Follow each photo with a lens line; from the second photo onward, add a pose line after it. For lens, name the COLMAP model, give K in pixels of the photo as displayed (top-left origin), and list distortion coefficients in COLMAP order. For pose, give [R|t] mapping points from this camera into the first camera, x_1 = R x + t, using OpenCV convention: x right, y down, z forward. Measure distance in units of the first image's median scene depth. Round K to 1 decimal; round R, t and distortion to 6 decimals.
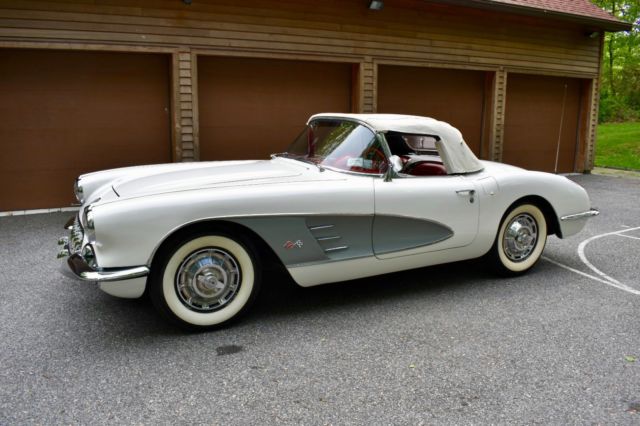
lens RADIAL K [[515.8, 0, 308.1], [0, 515.8, 210.7], [0, 0, 1]] dist [-0.083948, 0.003179]
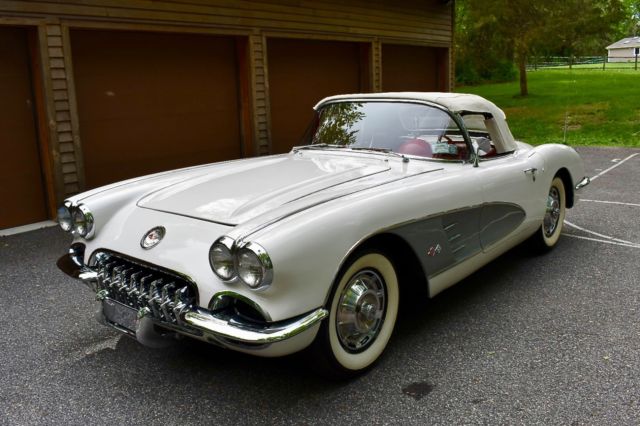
lens RADIAL K [[578.1, 0, 300.4], [0, 578.1, 212.5], [0, 0, 1]] dist [-0.082371, 0.012538]
pose [[0.920436, -0.120779, 0.371766, -0.260788], [0.114625, 0.992655, 0.038698, -0.026276], [-0.373709, 0.006994, 0.927520, 0.094056]]
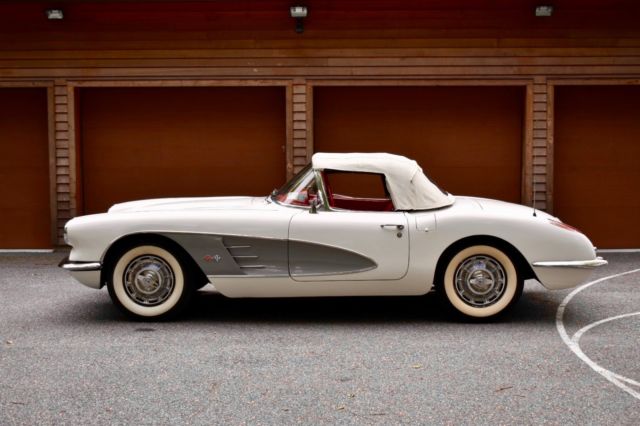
lens RADIAL K [[880.0, 0, 320.0], [0, 880.0, 213.0], [0, 0, 1]] dist [-0.020915, -0.034922]
pose [[0.889053, 0.026044, -0.457063, 0.531733], [-0.077770, 0.992461, -0.094723, 0.062673], [0.451151, 0.119760, 0.884376, -0.351128]]
